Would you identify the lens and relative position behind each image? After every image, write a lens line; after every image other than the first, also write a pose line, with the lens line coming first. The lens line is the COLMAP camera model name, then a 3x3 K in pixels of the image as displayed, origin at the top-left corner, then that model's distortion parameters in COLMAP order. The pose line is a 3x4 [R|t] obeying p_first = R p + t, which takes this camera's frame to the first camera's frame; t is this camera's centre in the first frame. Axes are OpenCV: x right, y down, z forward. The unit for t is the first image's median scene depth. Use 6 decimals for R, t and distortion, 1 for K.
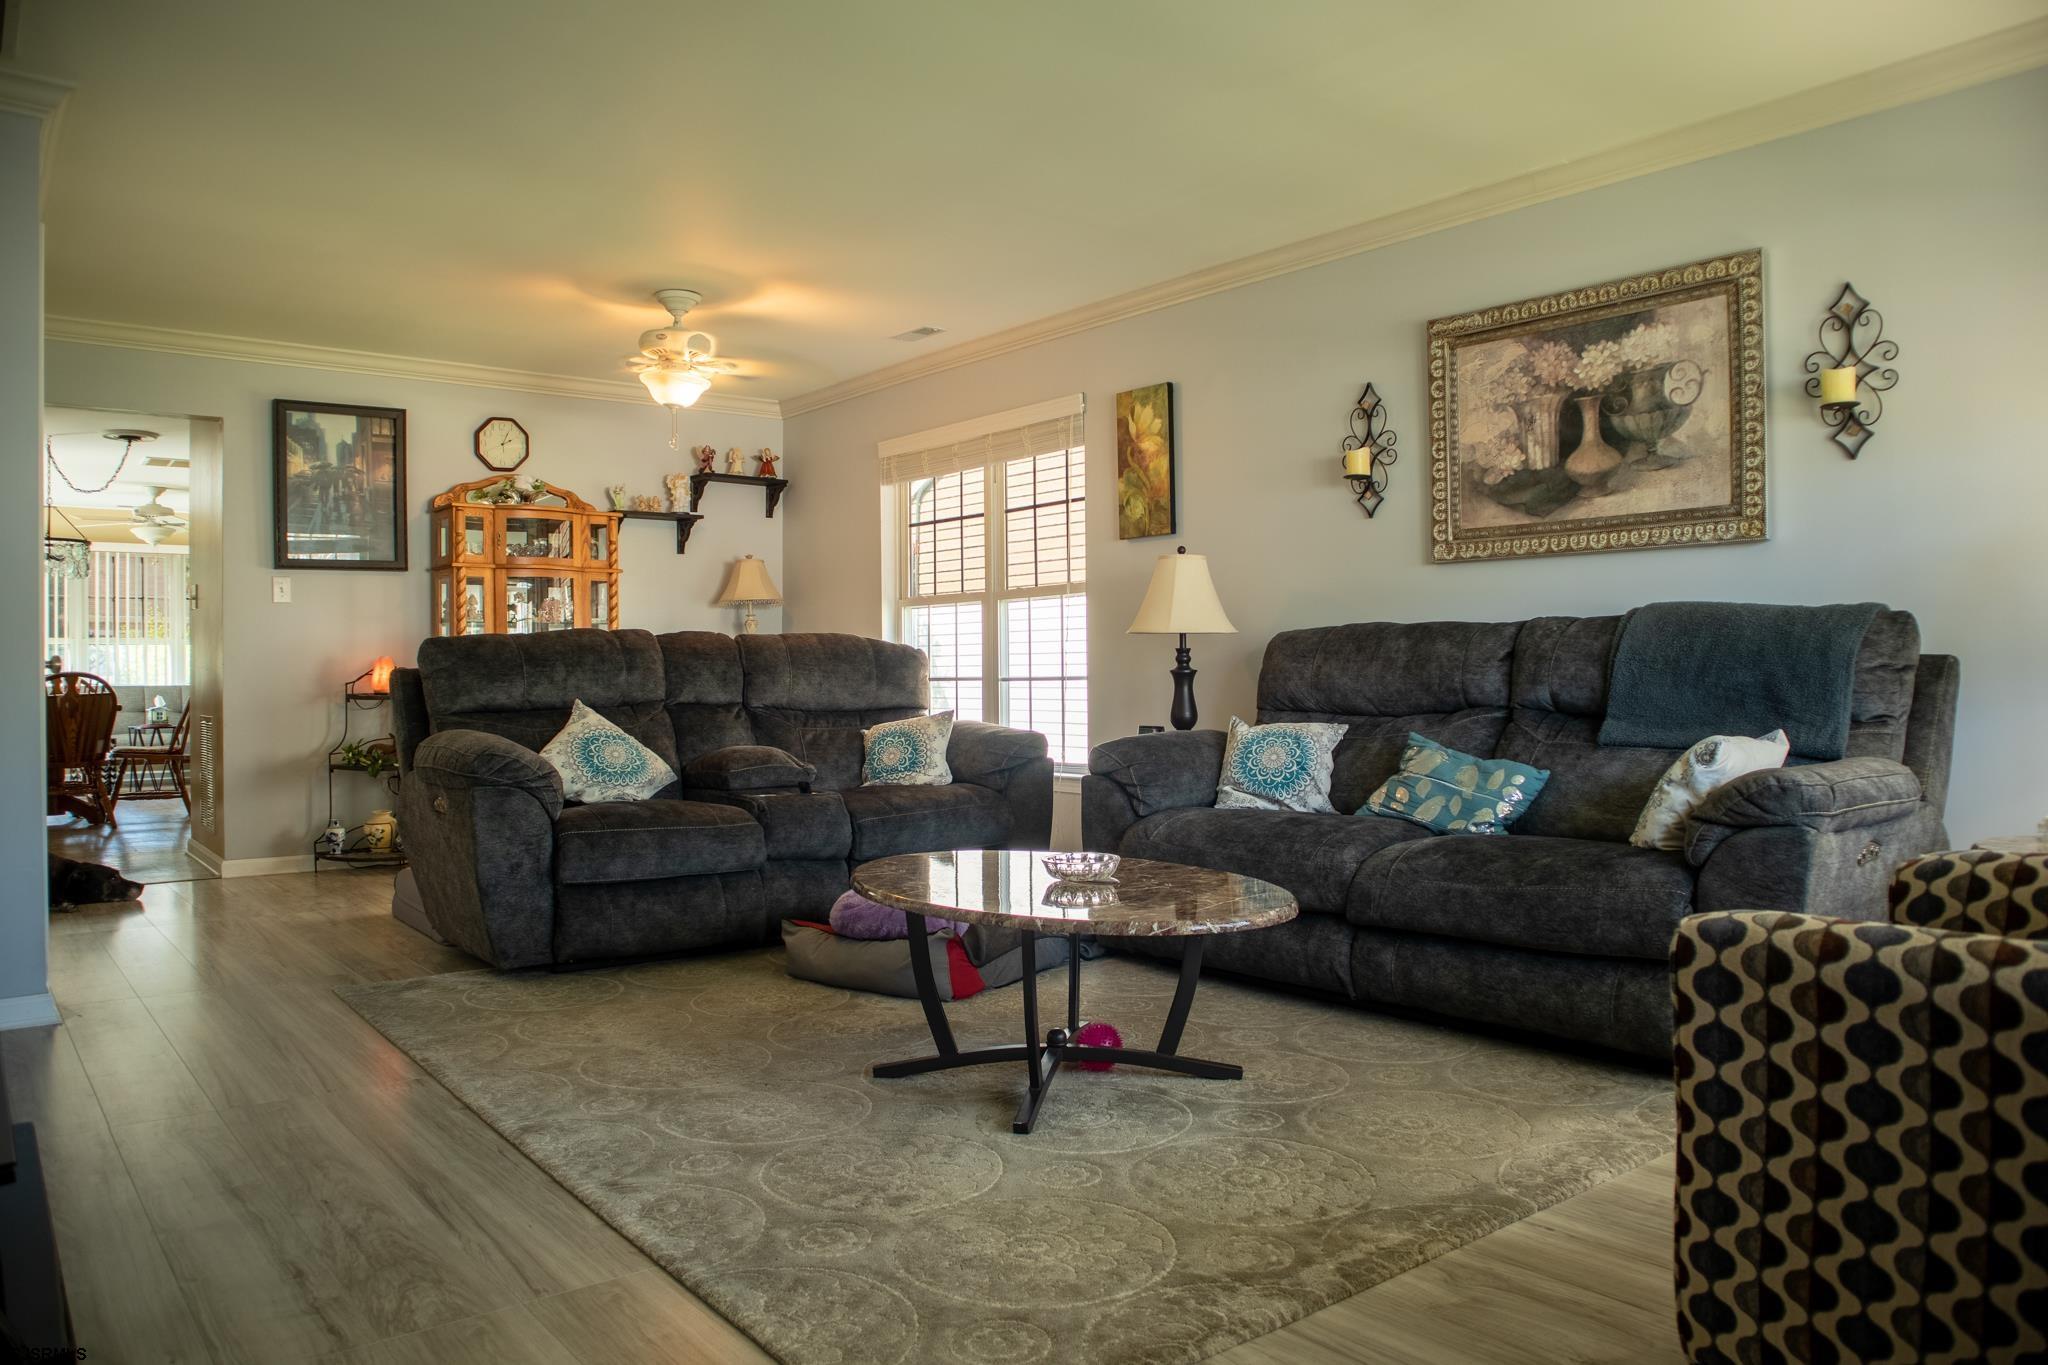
lens RADIAL K [[1431.3, 0, 1027.9], [0, 1431.3, 676.5], [0, 0, 1]] dist [-0.113827, 0.050770]
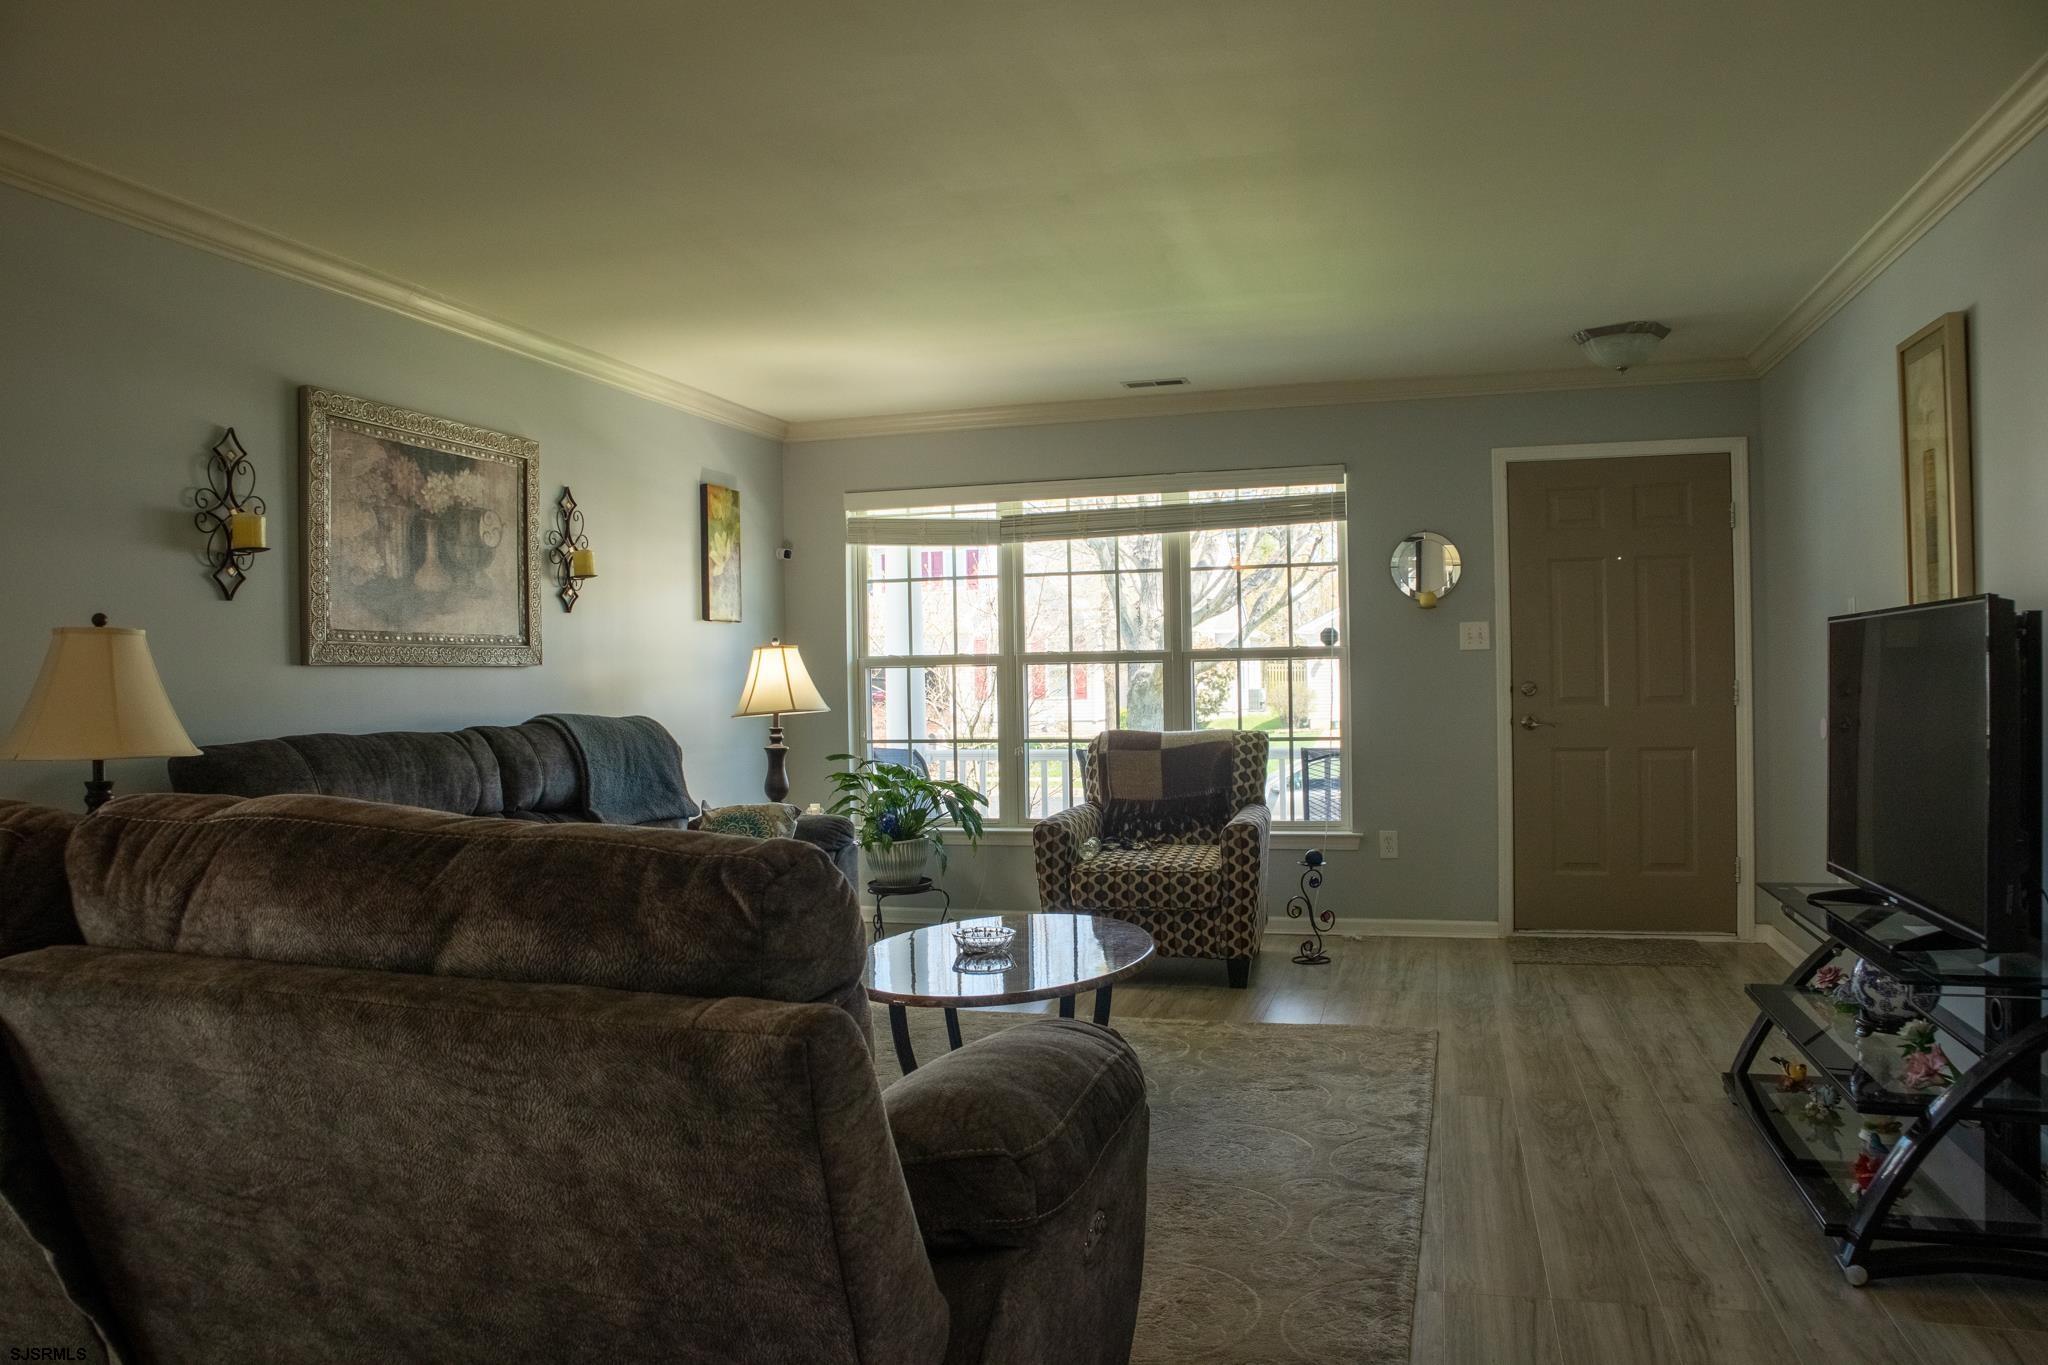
lens RADIAL K [[1431.3, 0, 1027.6], [0, 1431.3, 687.4], [0, 0, 1]] dist [-0.113827, 0.050770]
pose [[-0.579571, 0.010693, 0.814851, -0.753372], [0.022948, 0.999732, 0.003202, -0.065562], [-0.814598, 0.020555, -0.579661, 1.280975]]
